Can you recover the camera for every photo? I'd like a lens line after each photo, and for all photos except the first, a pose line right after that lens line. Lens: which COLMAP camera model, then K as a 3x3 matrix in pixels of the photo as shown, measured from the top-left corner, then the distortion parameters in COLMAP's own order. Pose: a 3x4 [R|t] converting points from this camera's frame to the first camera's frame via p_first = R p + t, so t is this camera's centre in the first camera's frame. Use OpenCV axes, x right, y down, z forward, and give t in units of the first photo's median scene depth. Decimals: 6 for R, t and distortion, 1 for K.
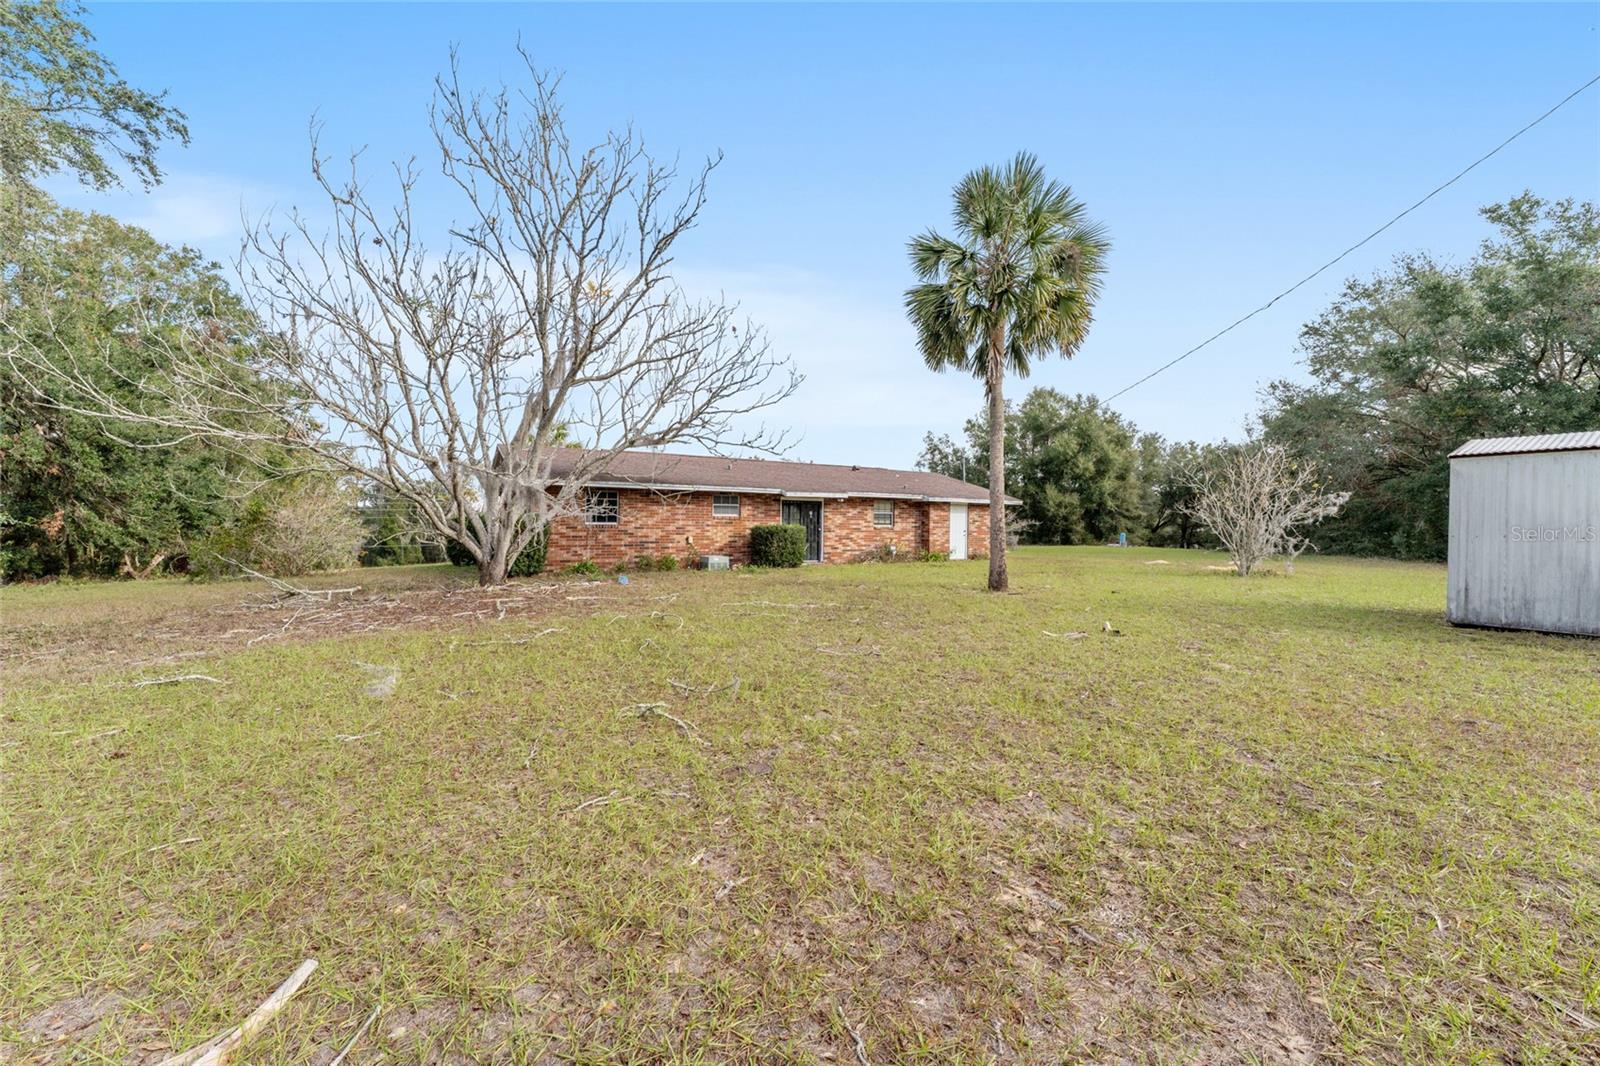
lens RADIAL K [[625.0, 0, 800.0], [0, 625.0, 533.0], [0, 0, 1]] dist [-0.000281, 0.000124]
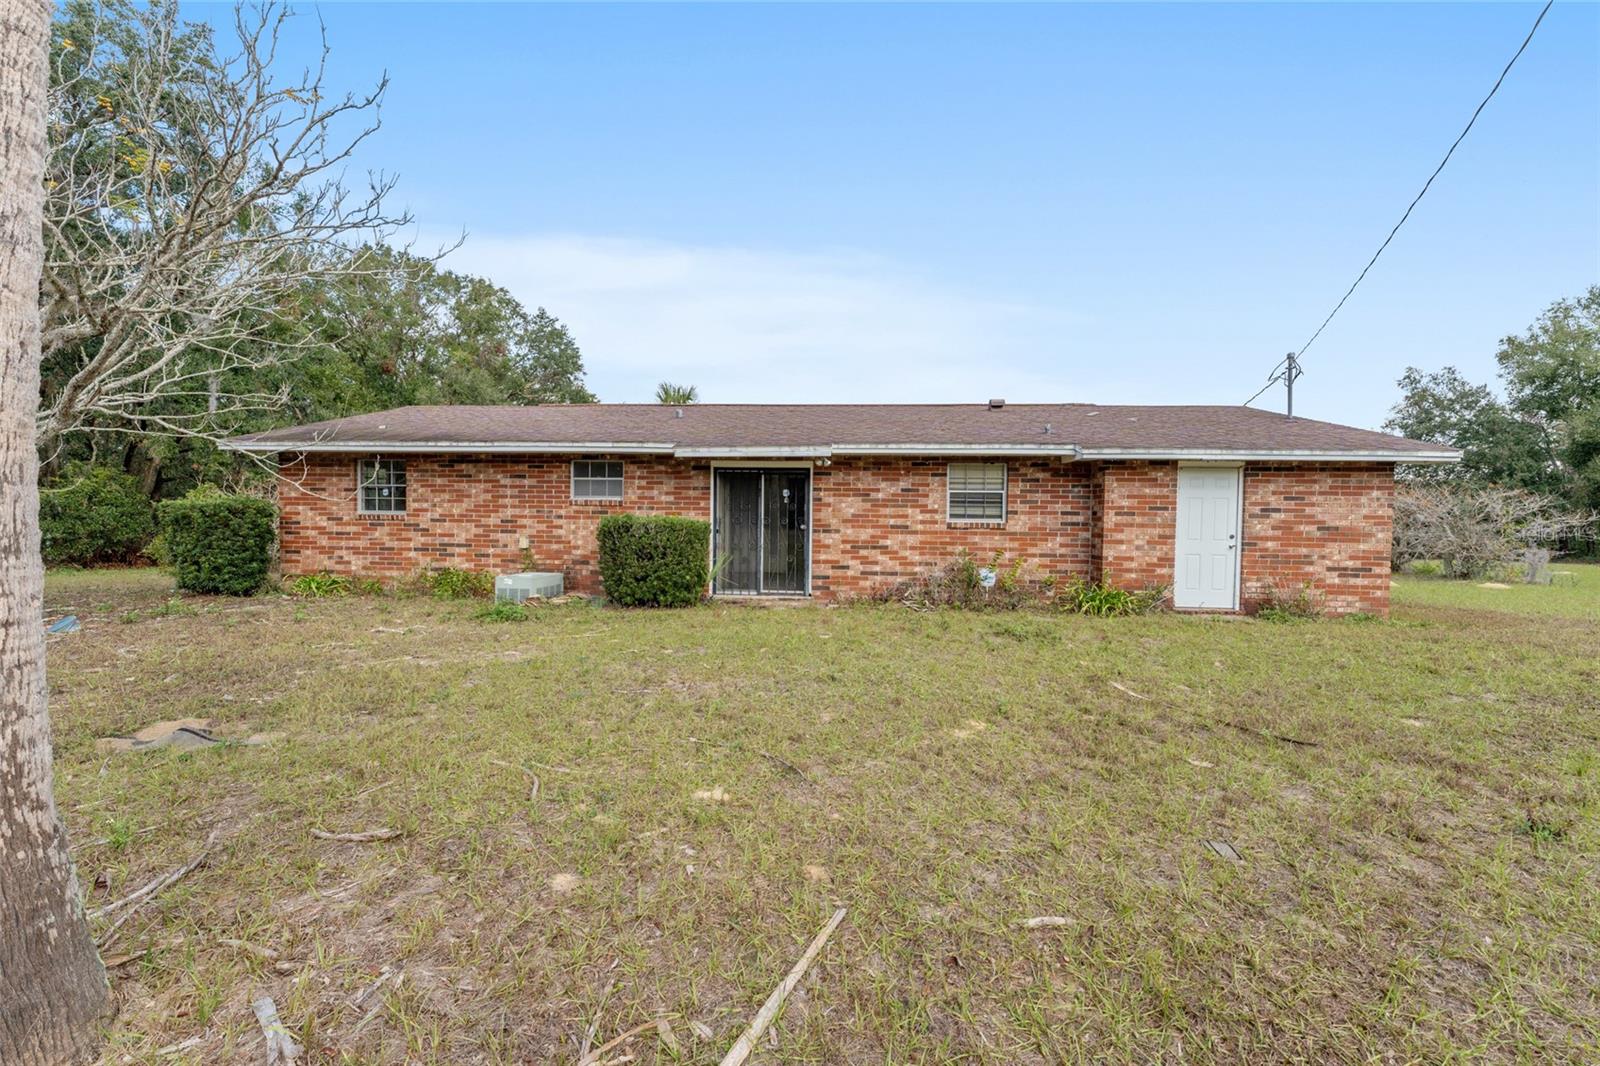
lens RADIAL K [[625.0, 0, 800.0], [0, 625.0, 533.0], [0, 0, 1]] dist [-0.000281, 0.000124]
pose [[0.813955, 0.019248, -0.580609, 0.298434], [-0.013490, 0.999808, 0.014234, -0.007518], [0.580771, -0.003754, 0.814058, 0.595211]]
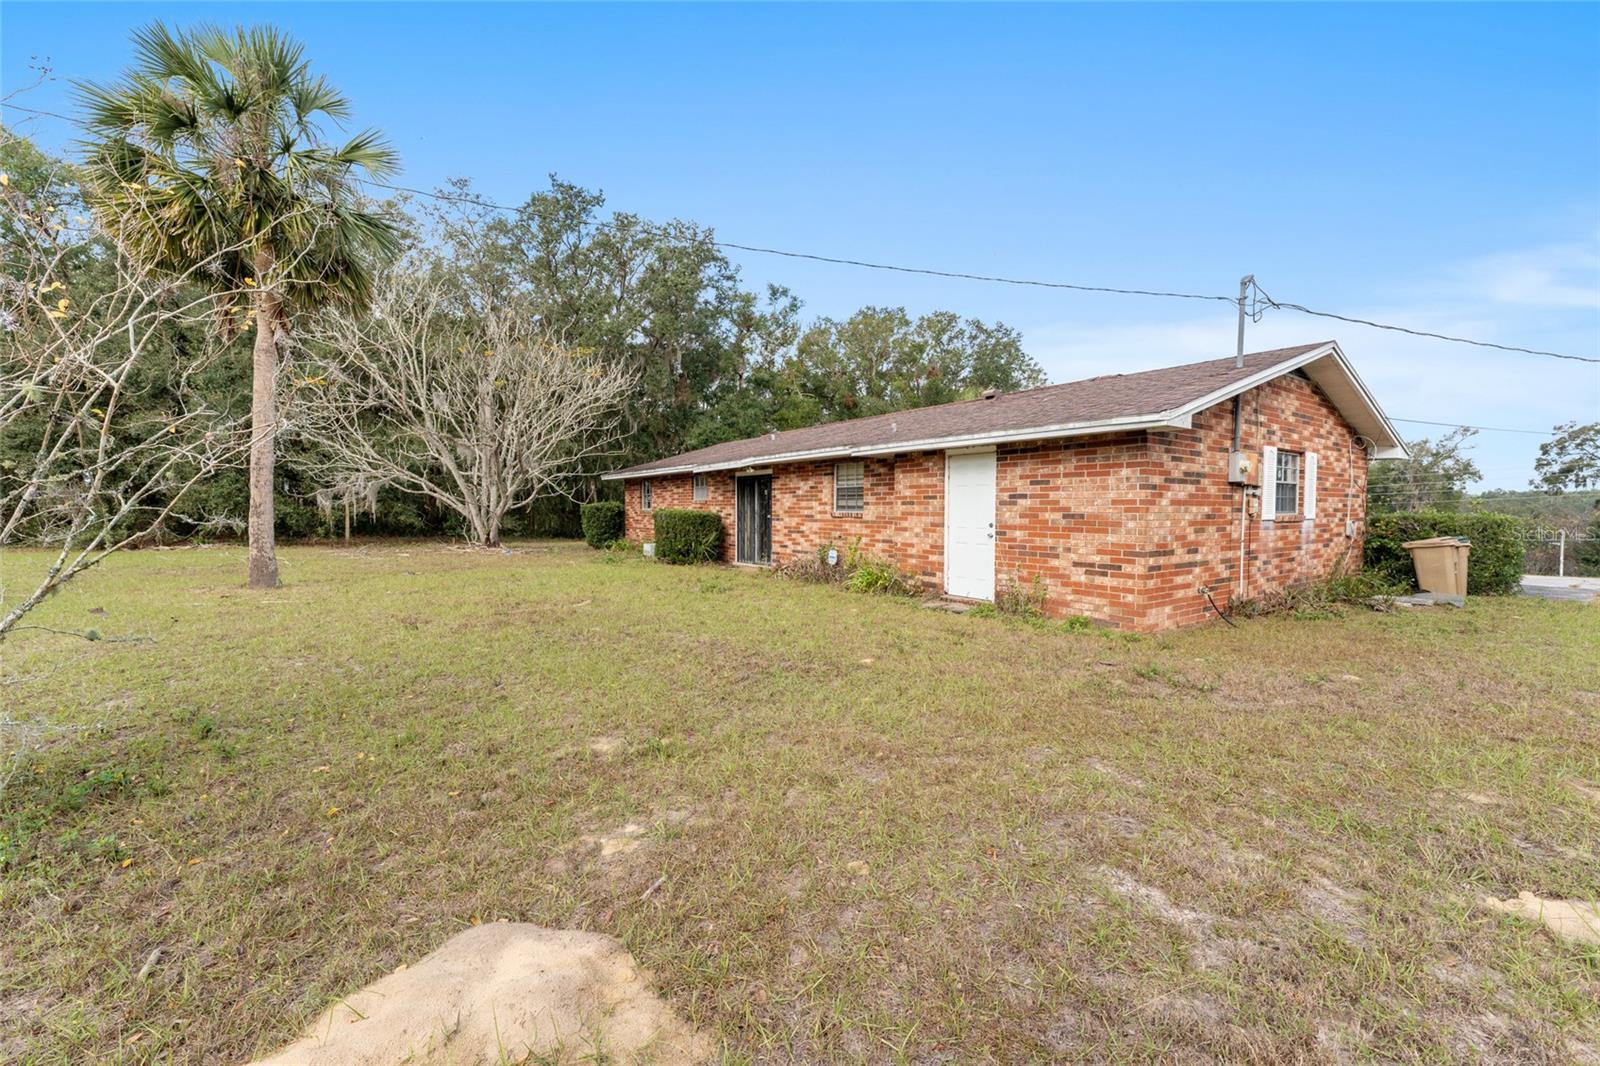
lens RADIAL K [[625.0, 0, 800.0], [0, 625.0, 533.0], [0, 0, 1]] dist [-0.000281, 0.000124]
pose [[0.087500, 0.031754, -0.995658, 0.676955], [-0.012753, 0.999446, 0.030754, -0.008715], [0.996083, 0.010007, 0.087856, 0.949665]]
